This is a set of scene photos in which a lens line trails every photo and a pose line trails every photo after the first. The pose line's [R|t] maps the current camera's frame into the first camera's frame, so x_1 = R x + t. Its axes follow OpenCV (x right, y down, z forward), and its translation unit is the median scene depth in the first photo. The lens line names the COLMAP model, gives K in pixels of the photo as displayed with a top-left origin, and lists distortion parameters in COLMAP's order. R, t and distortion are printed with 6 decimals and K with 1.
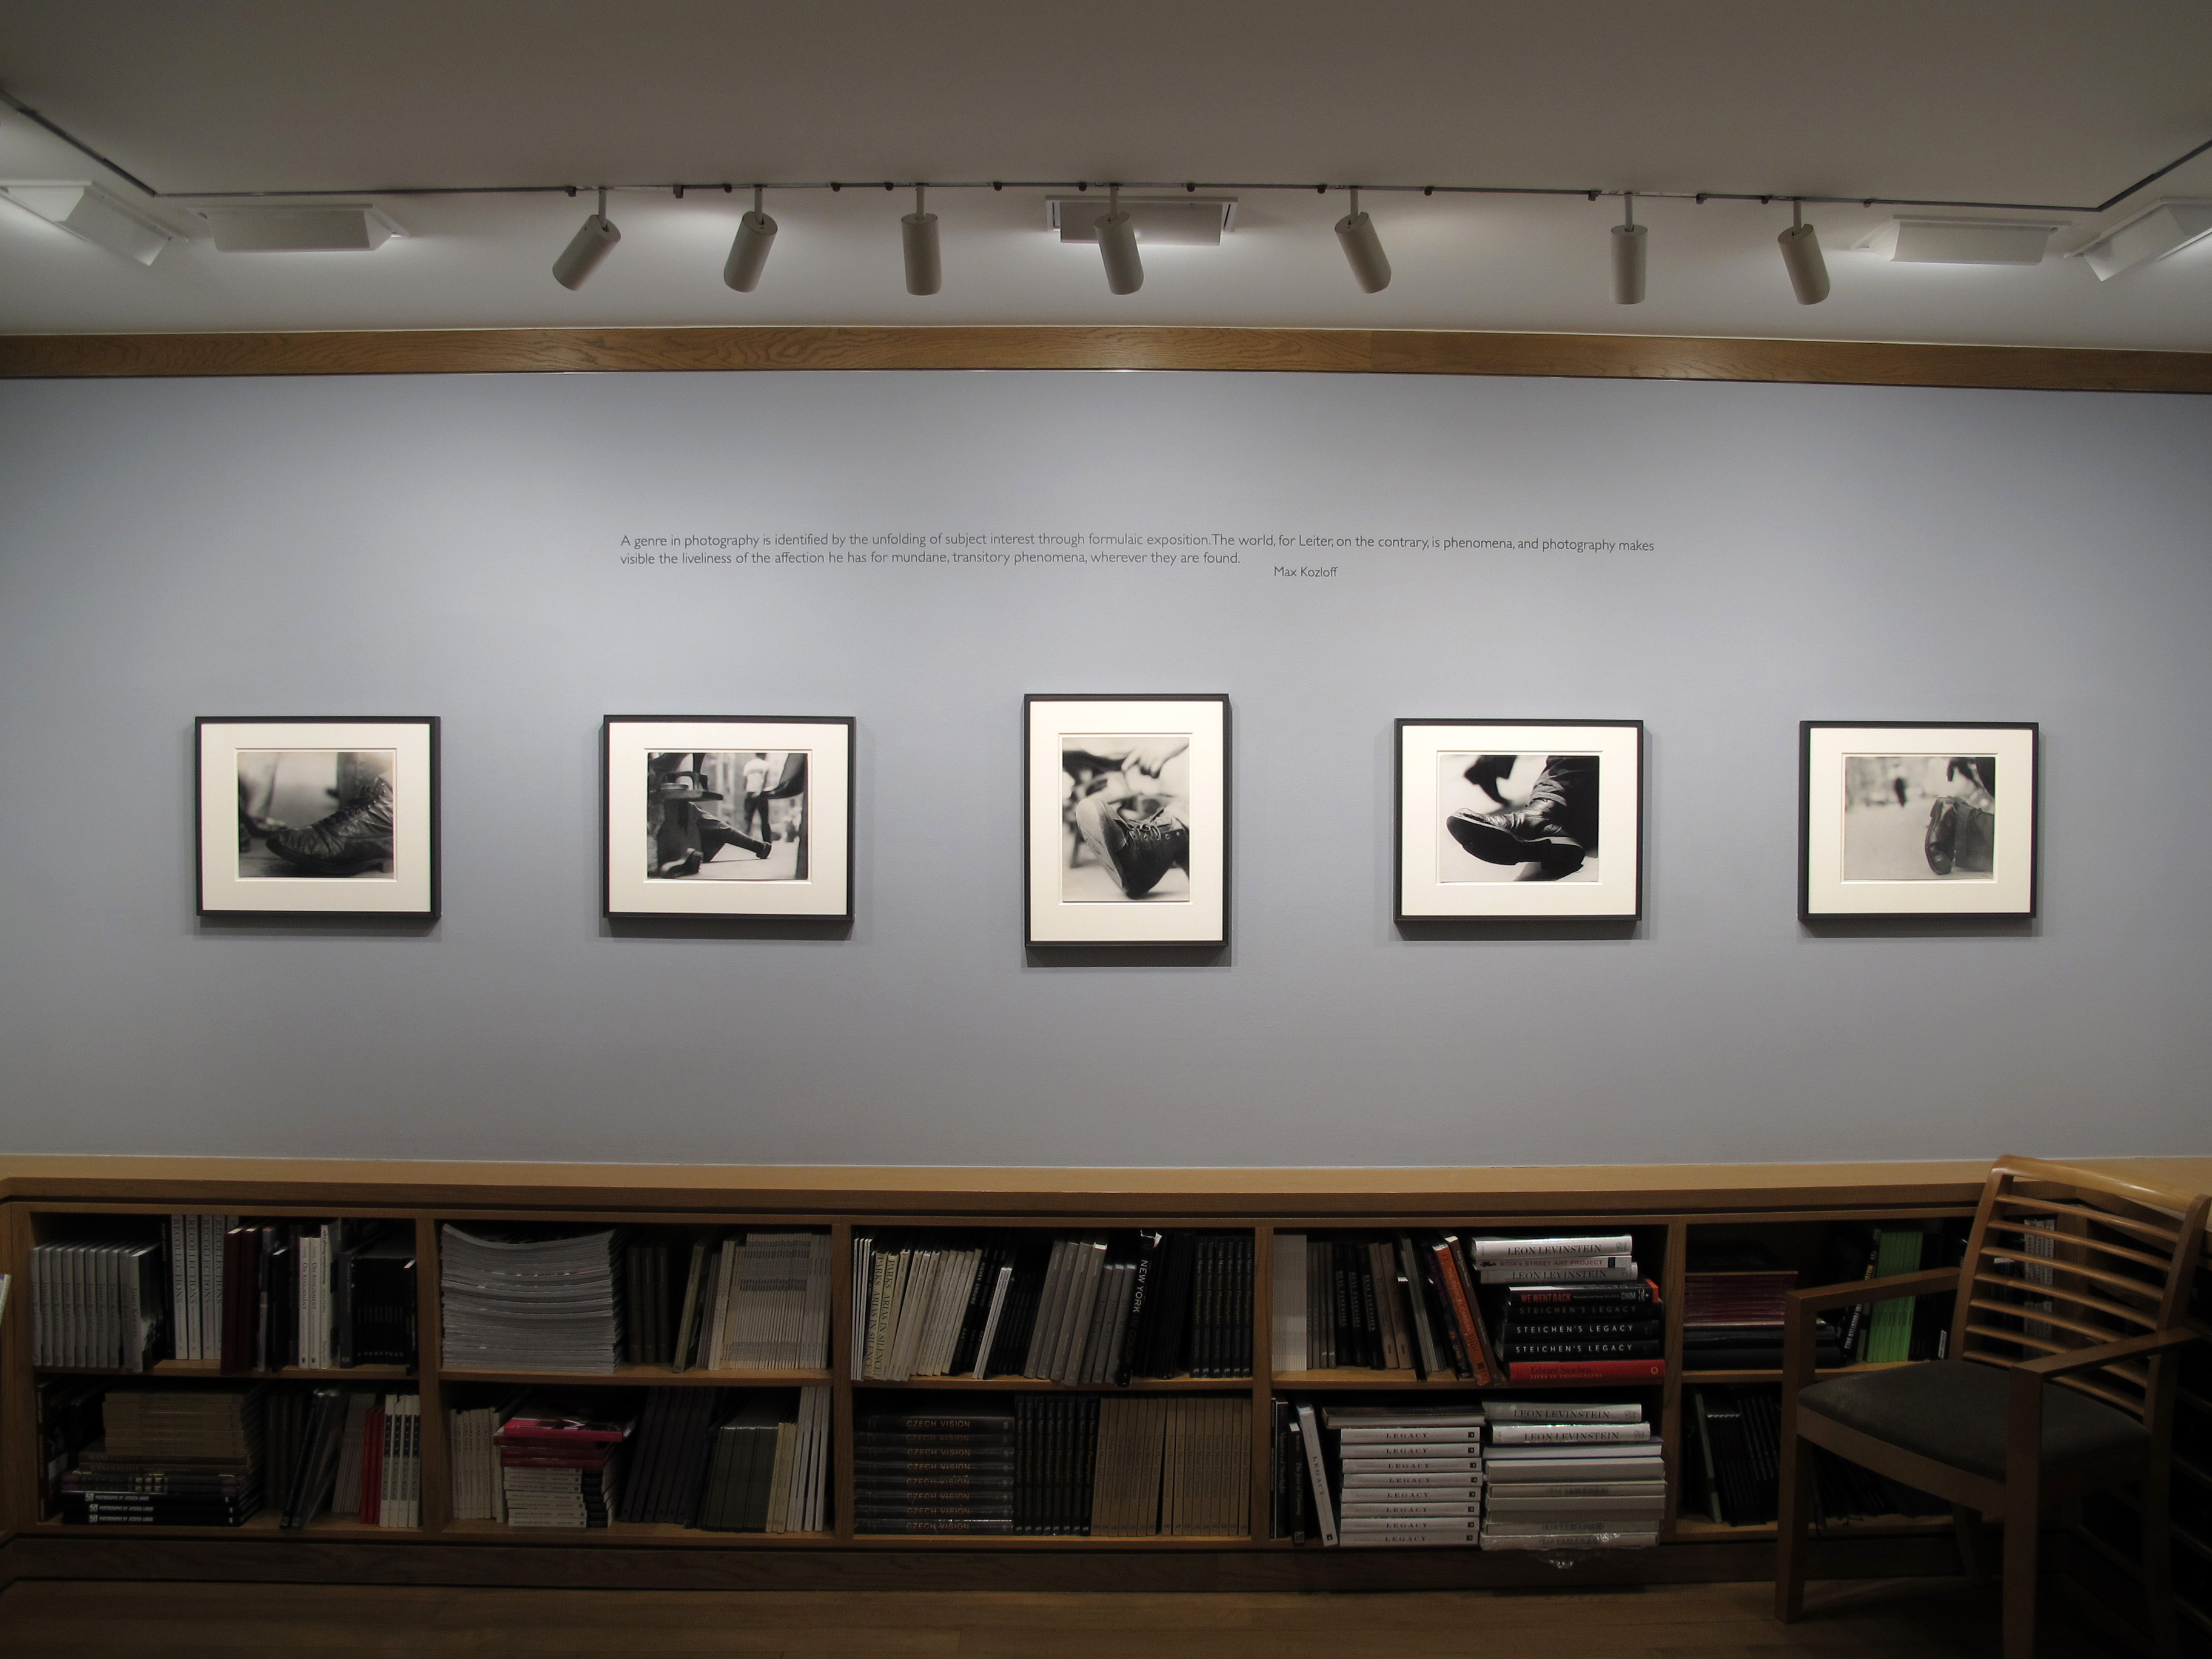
lens RADIAL K [[1873.6, 0, 1111.2], [0, 1873.6, 830.0], [0, 0, 1]] dist [-0.142846, 0.099605]
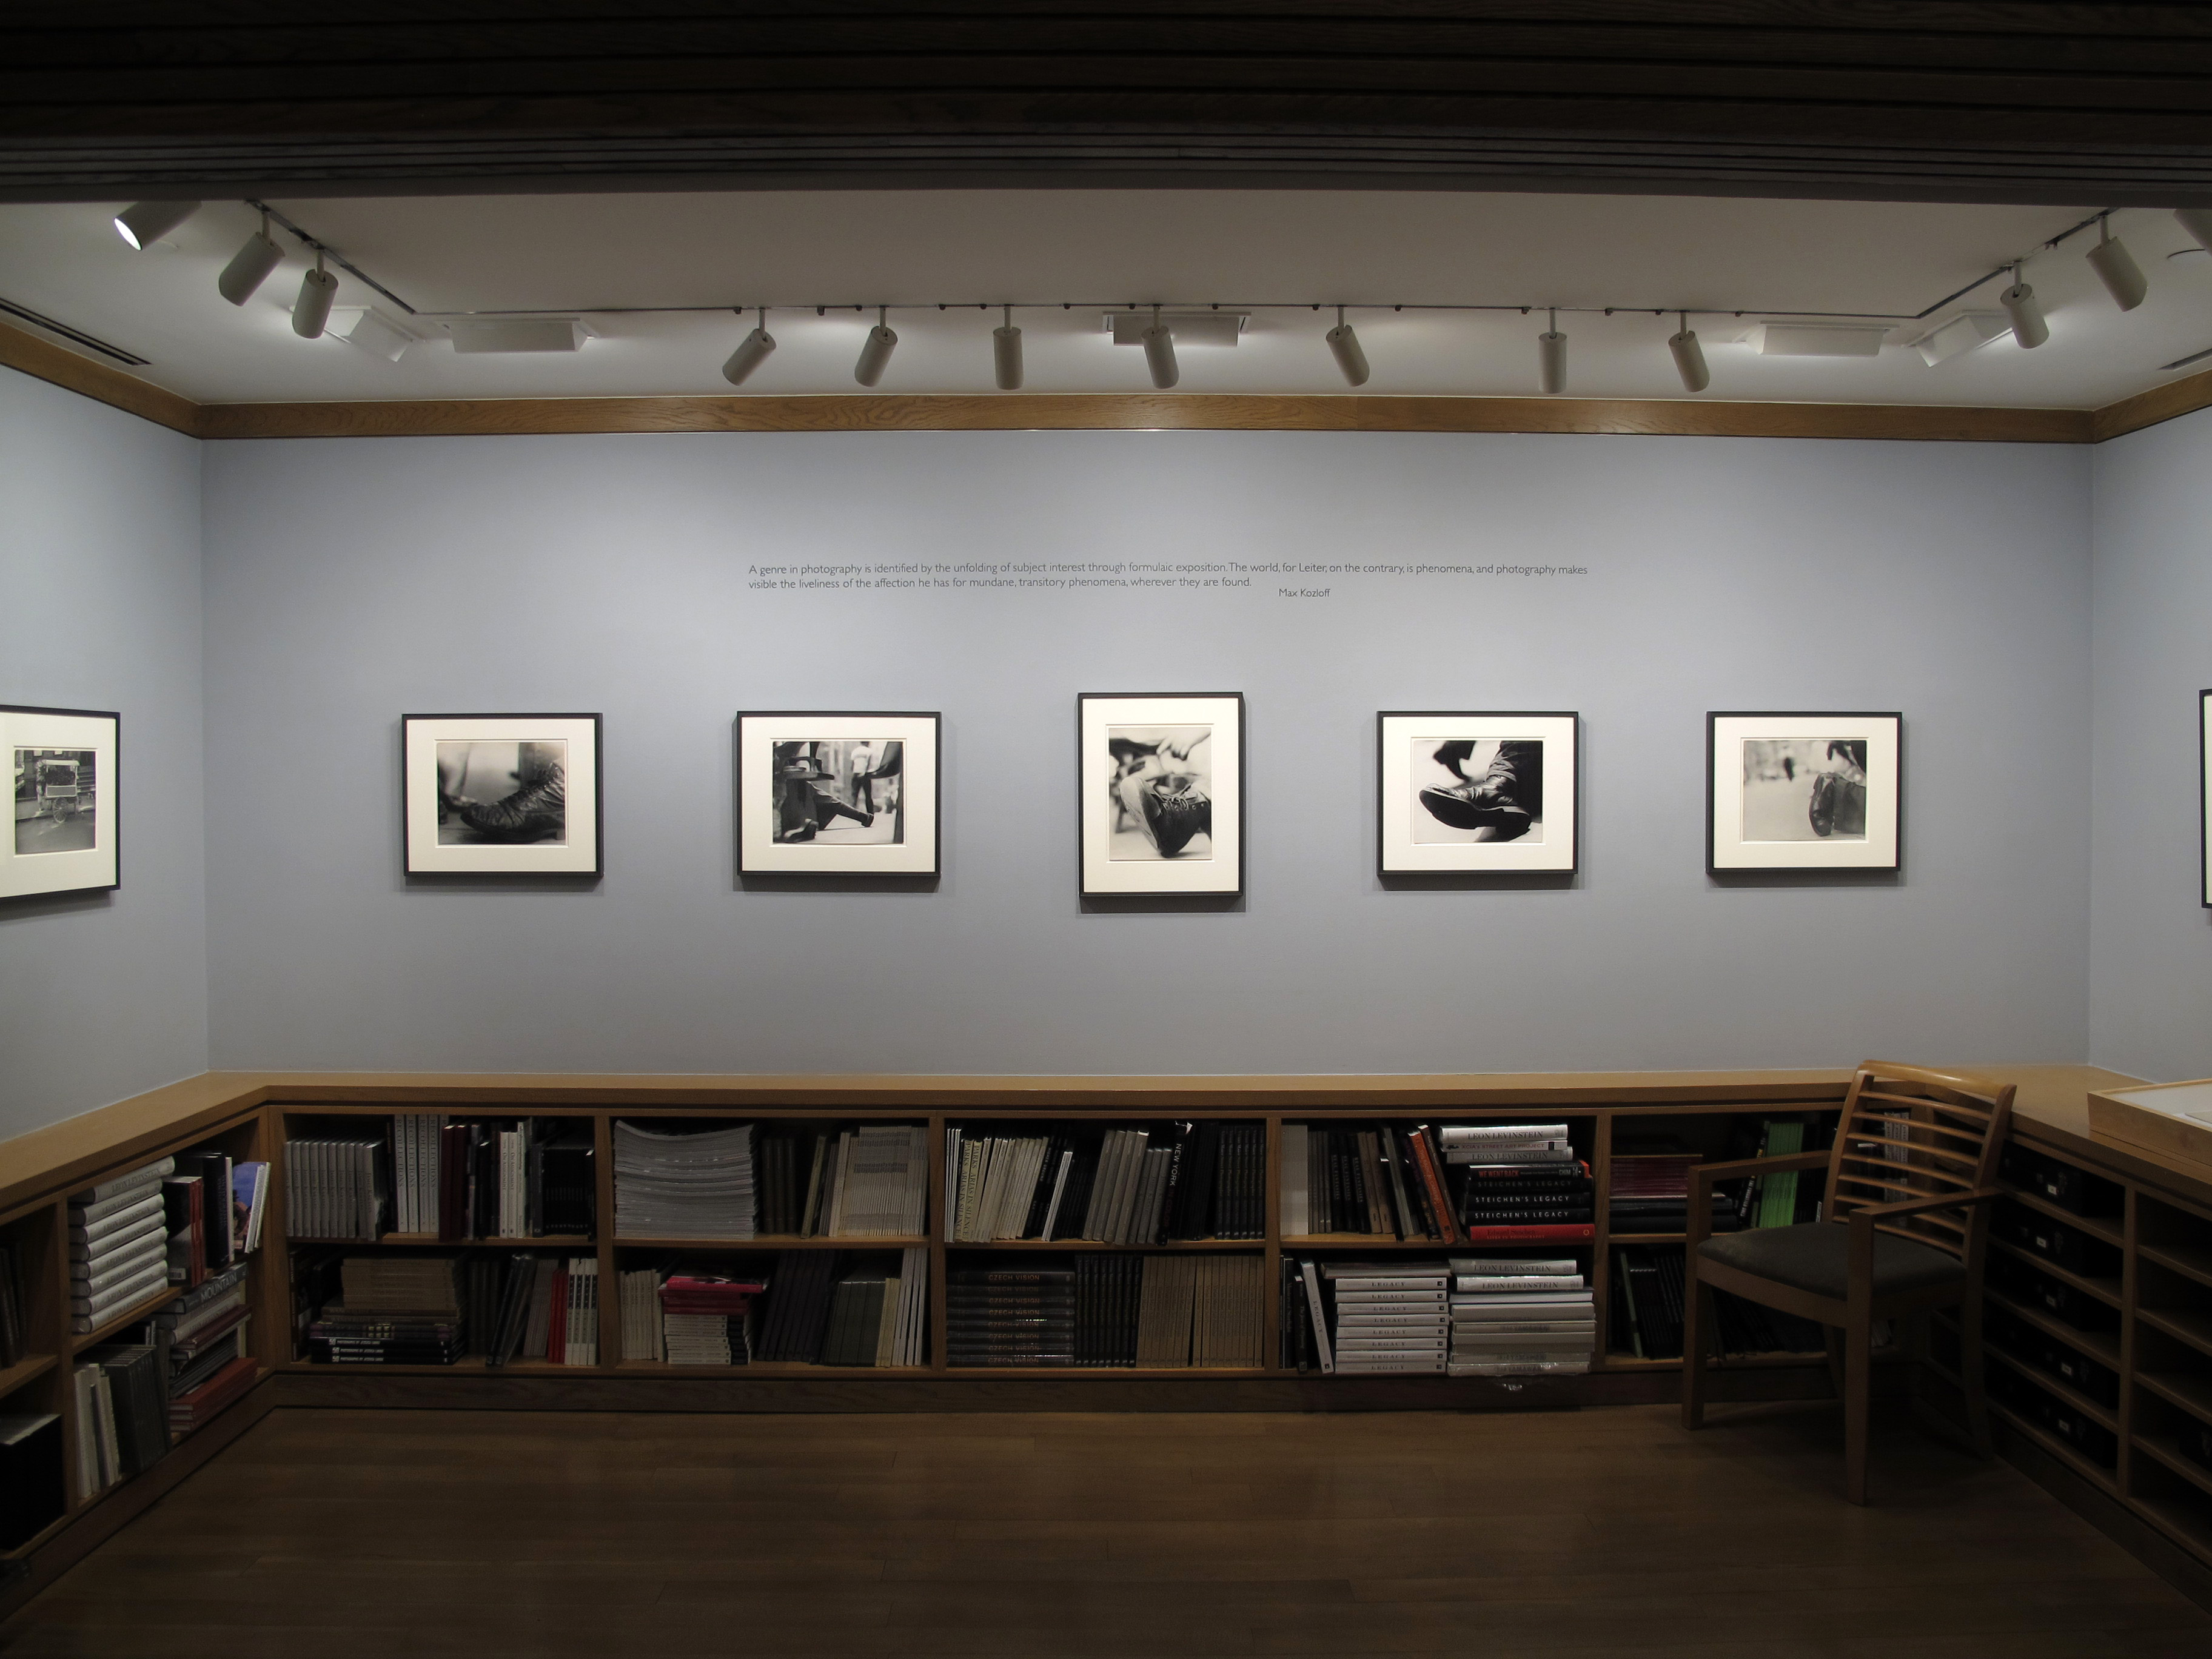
lens RADIAL K [[1873.6, 0, 1112.0], [0, 1873.6, 829.6], [0, 0, 1]] dist [-0.142846, 0.099605]
pose [[0.999989, -0.004623, -0.000388, -0.025151], [0.004627, 0.999934, 0.010560, 0.005136], [0.000339, -0.010561, 0.999944, -0.253523]]
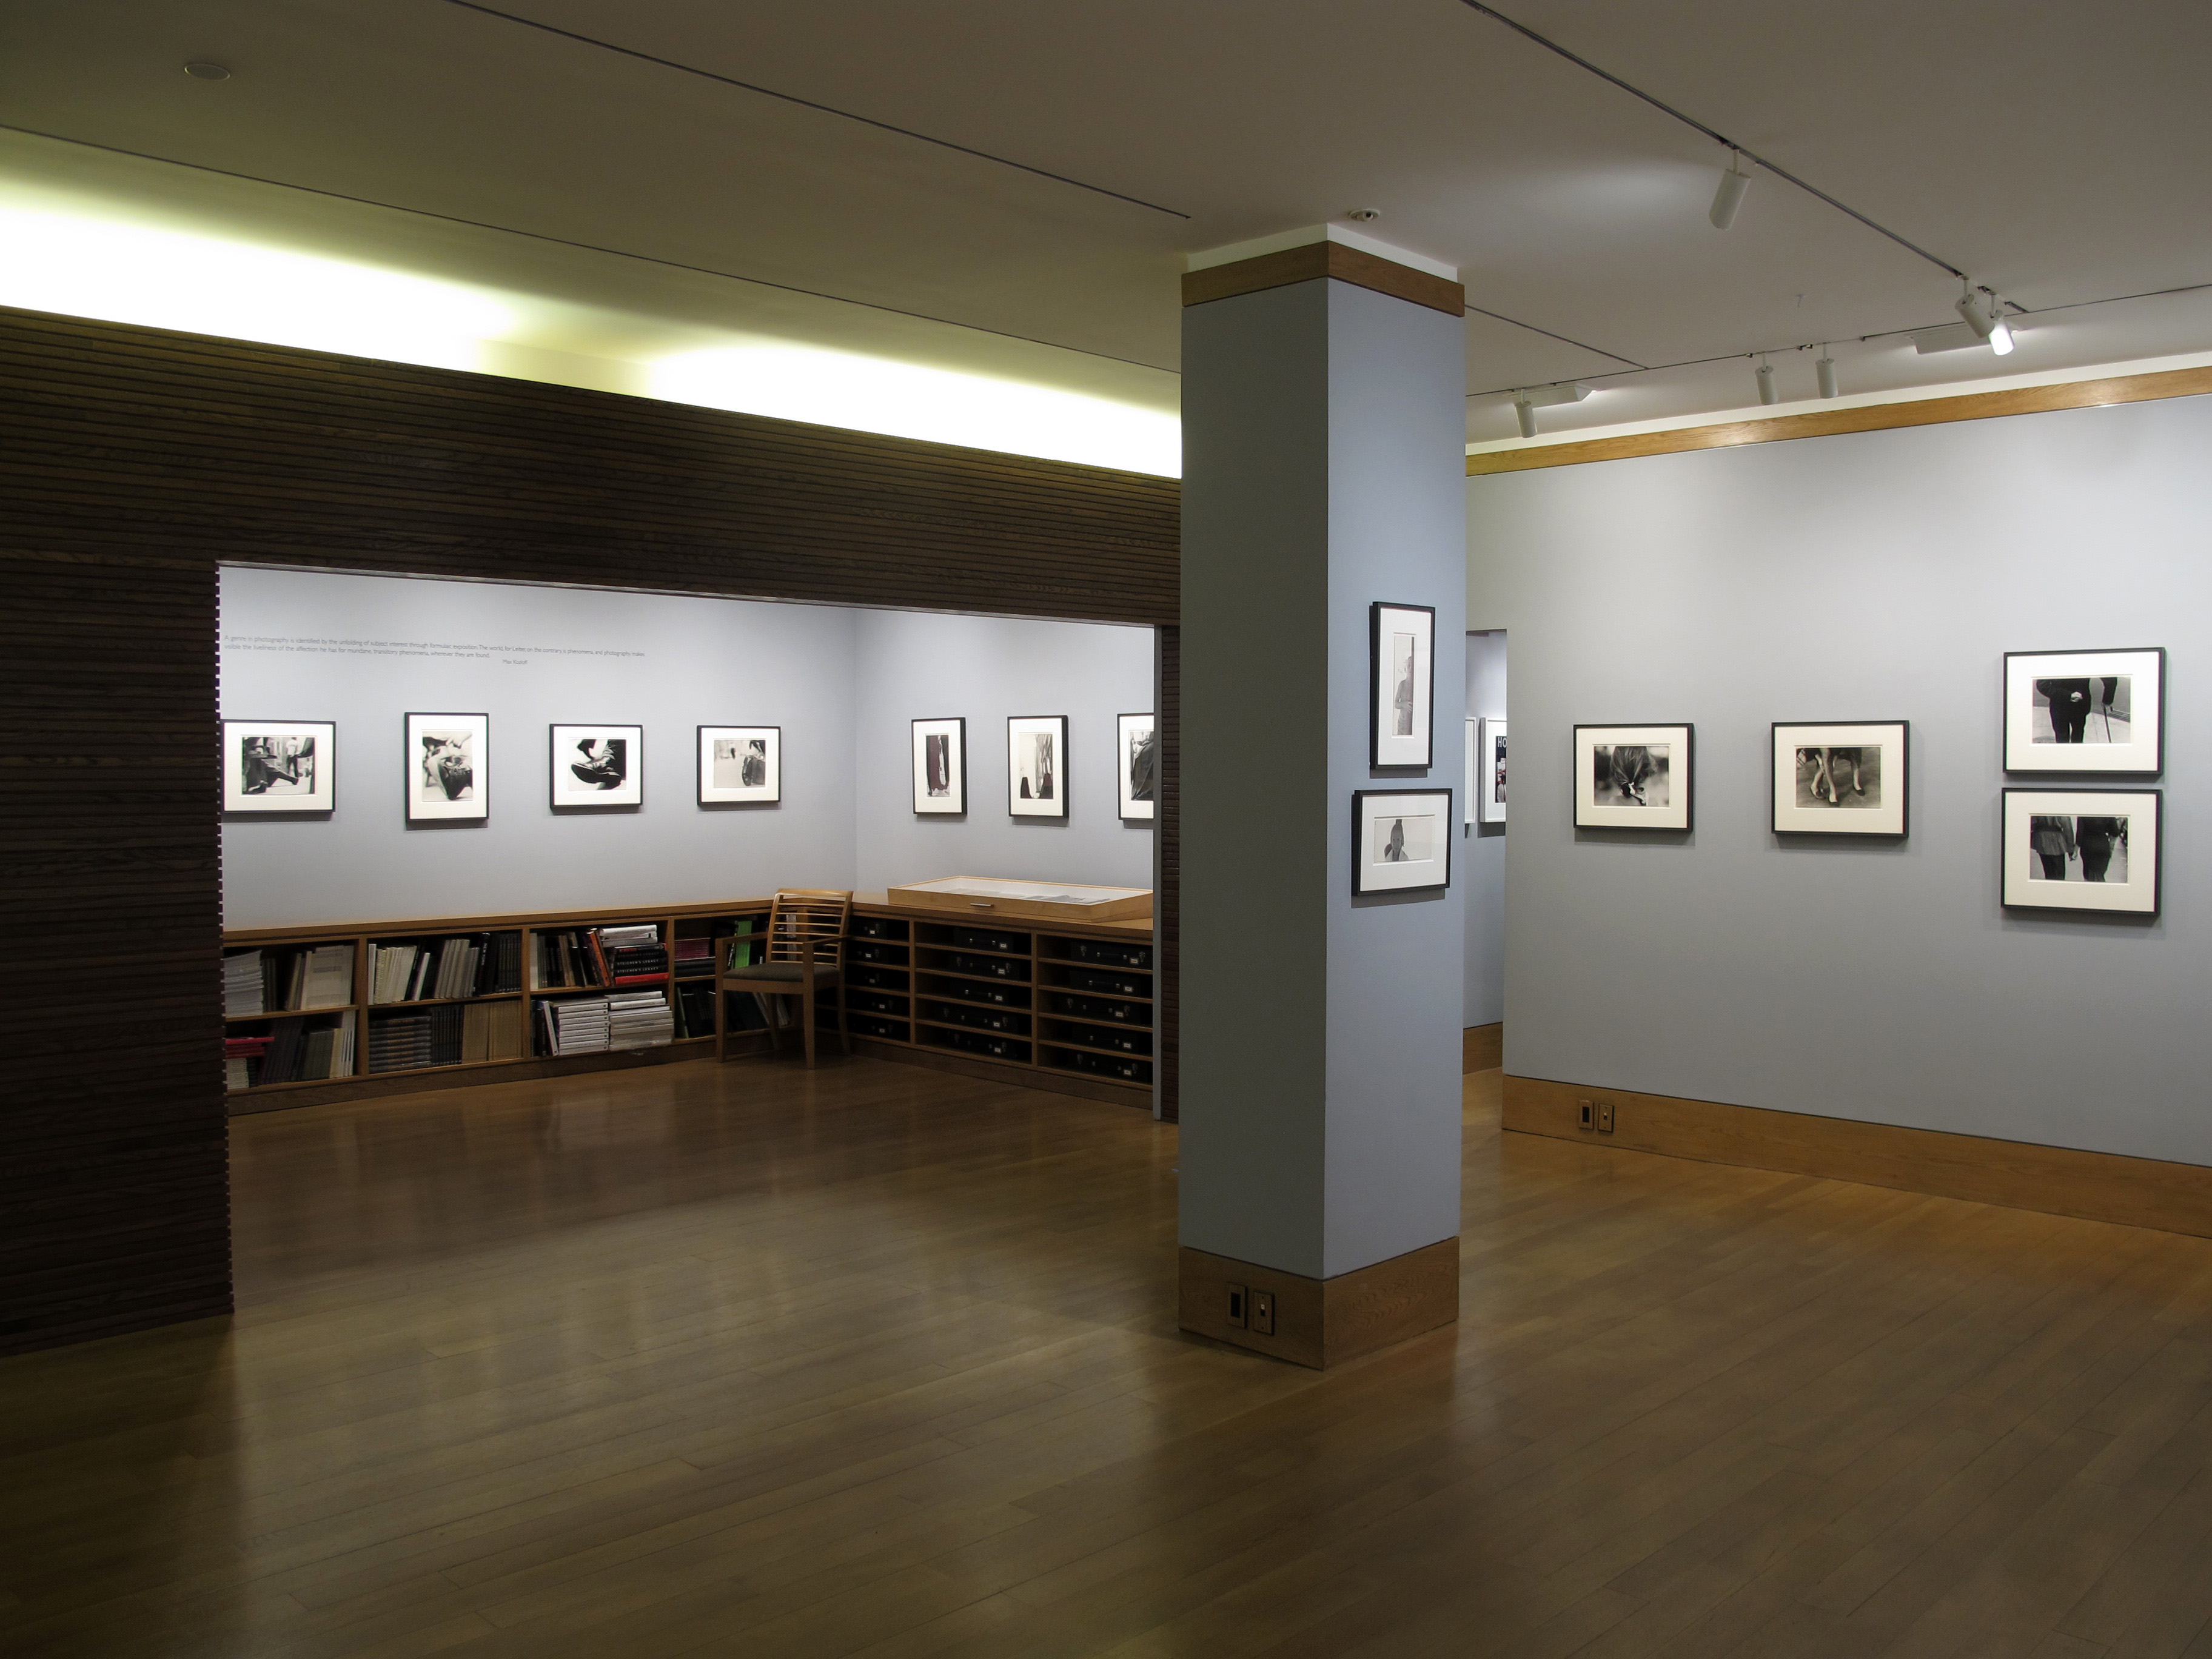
lens RADIAL K [[1873.6, 0, 1118.4], [0, 1873.6, 830.6], [0, 0, 1]] dist [-0.142846, 0.099605]
pose [[0.716004, -0.027958, 0.697536, -1.060362], [0.011998, 0.999543, 0.027747, 0.022578], [-0.697993, -0.011498, 0.716012, -1.311988]]
